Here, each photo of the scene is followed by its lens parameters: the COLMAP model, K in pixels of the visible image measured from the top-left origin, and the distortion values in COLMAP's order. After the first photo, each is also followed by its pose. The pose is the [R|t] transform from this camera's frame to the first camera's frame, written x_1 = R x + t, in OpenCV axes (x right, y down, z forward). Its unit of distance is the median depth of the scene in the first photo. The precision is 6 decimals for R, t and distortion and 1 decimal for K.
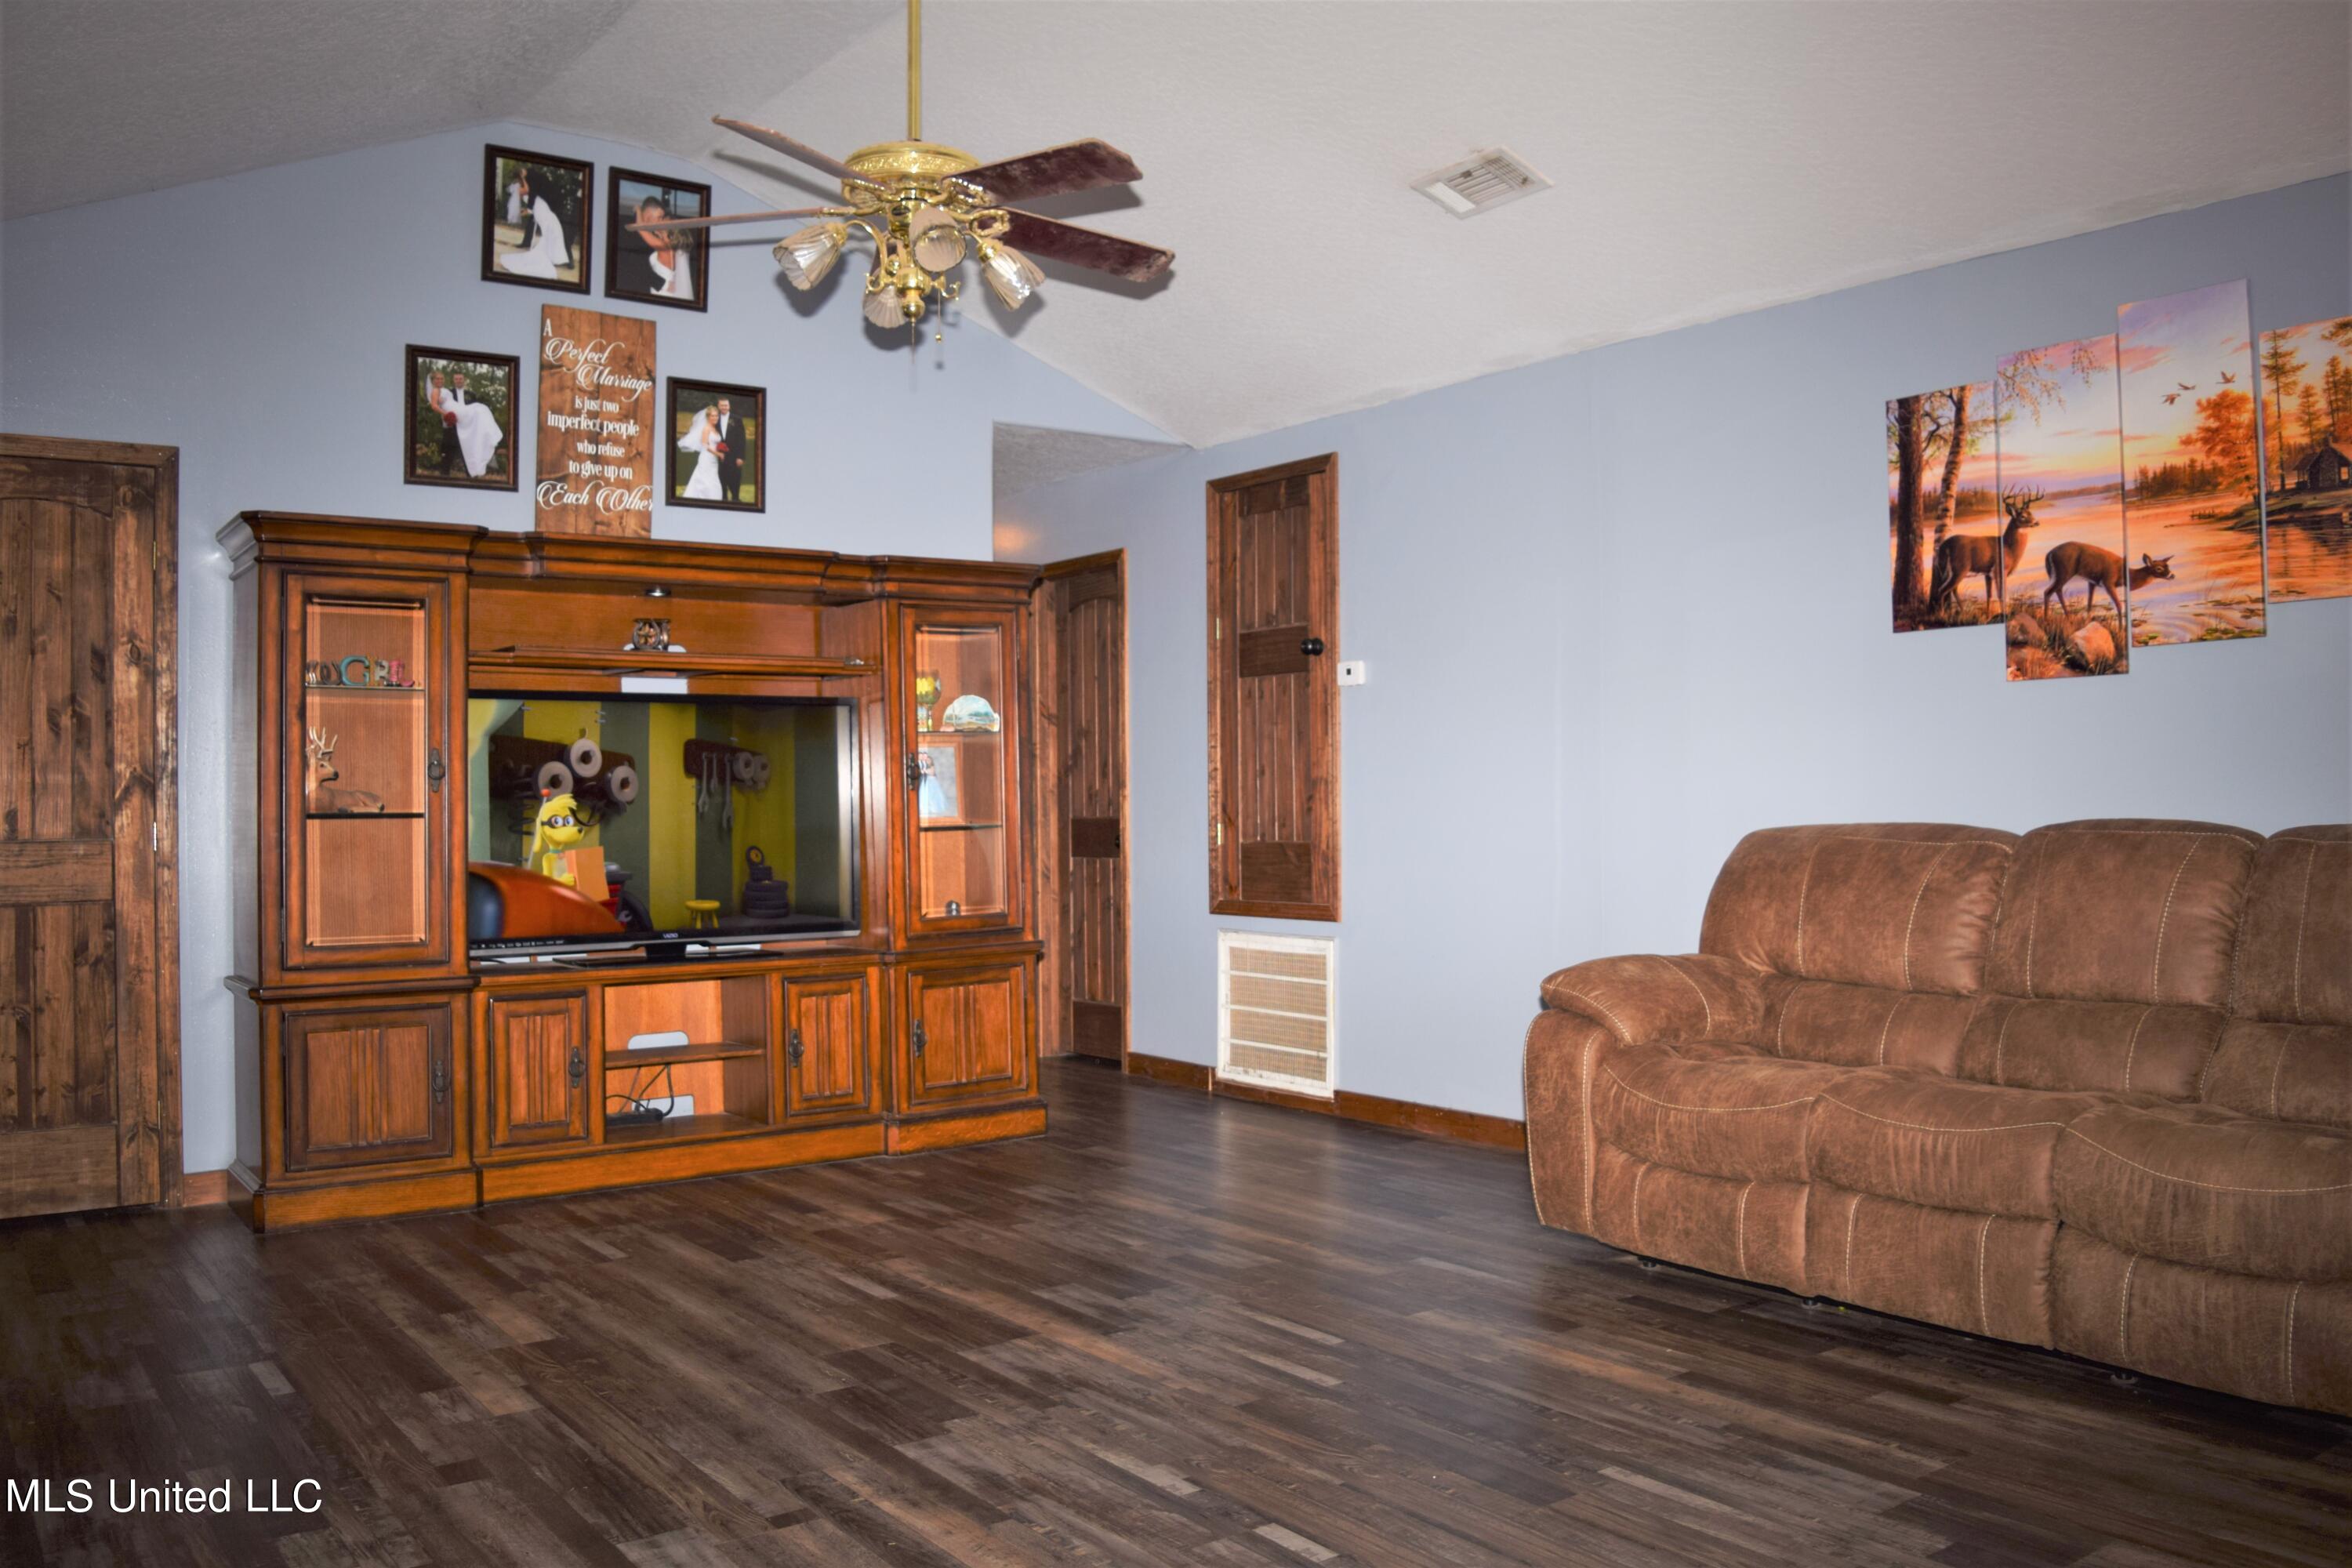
lens RADIAL K [[1861.2, 0, 1183.6], [0, 1861.2, 771.0], [0, 0, 1]] dist [-0.094653, 0.020294]
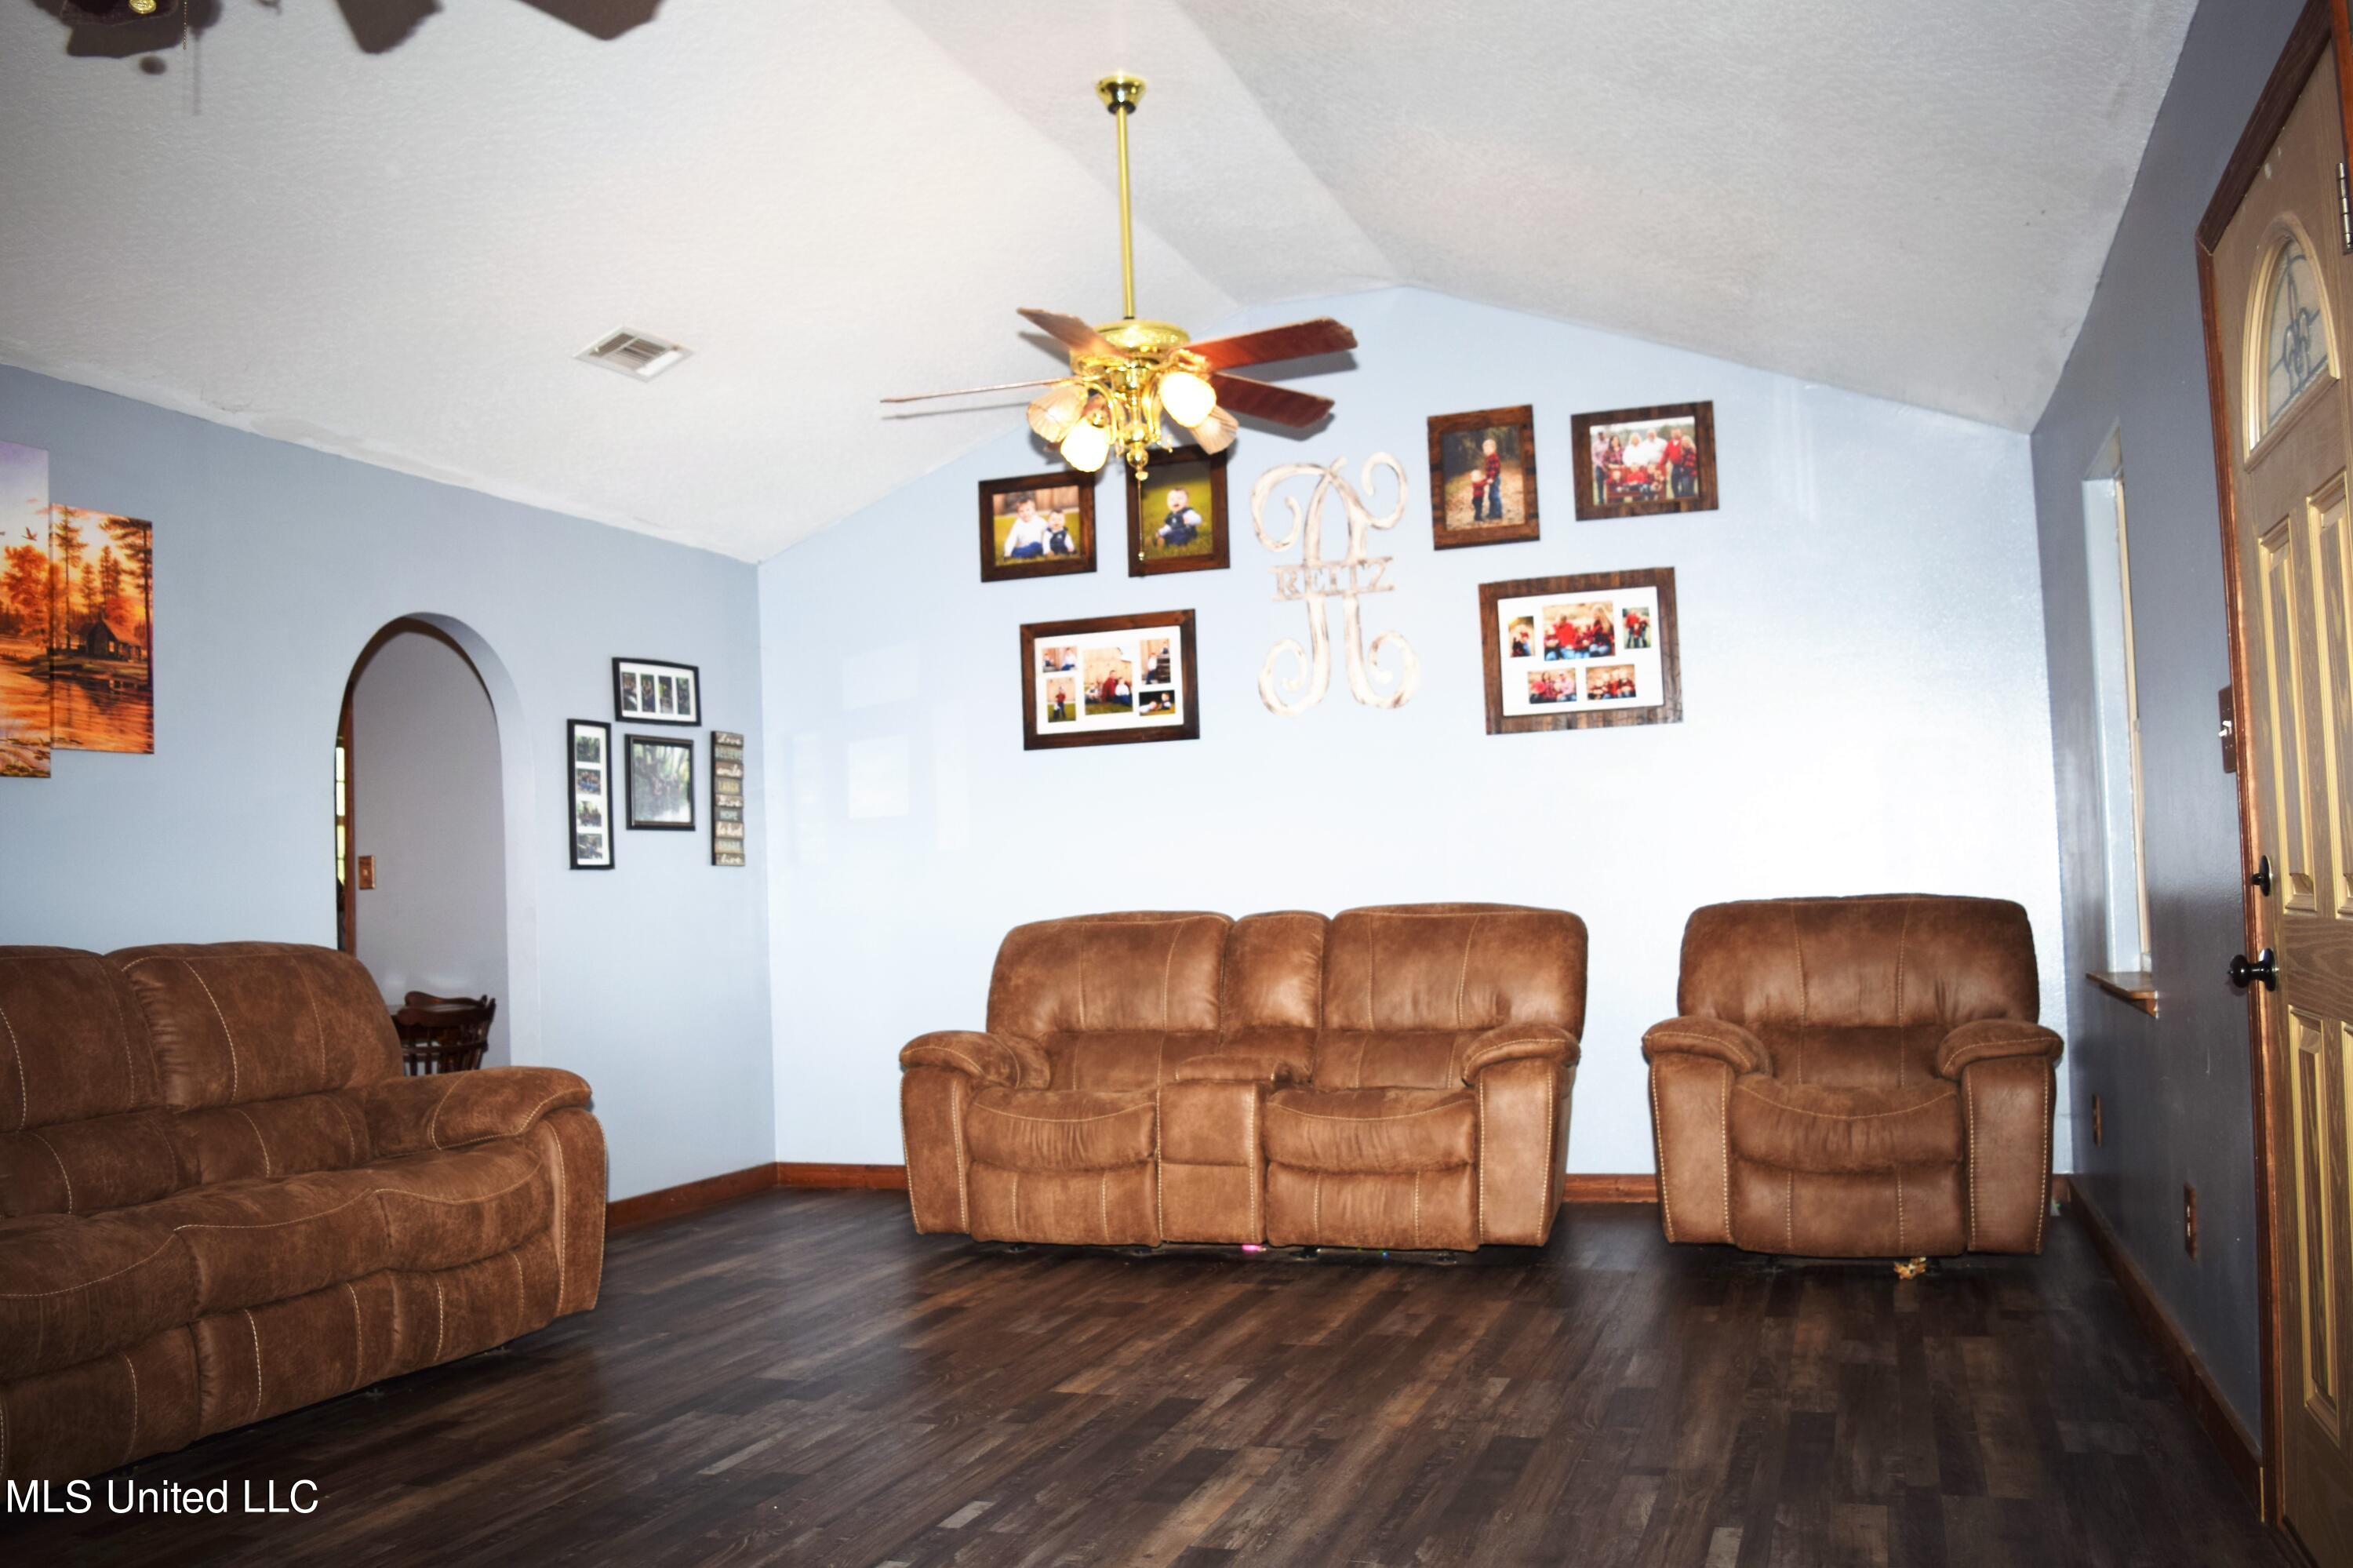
lens RADIAL K [[1862.1, 0, 1184.7], [0, 1862.1, 798.4], [0, 0, 1]] dist [-0.094653, 0.020294]
pose [[-0.523316, 0.052109, 0.850544, -0.704965], [-0.000782, 0.998099, -0.061630, 0.005656], [-0.852138, -0.032917, -0.522280, 0.985954]]
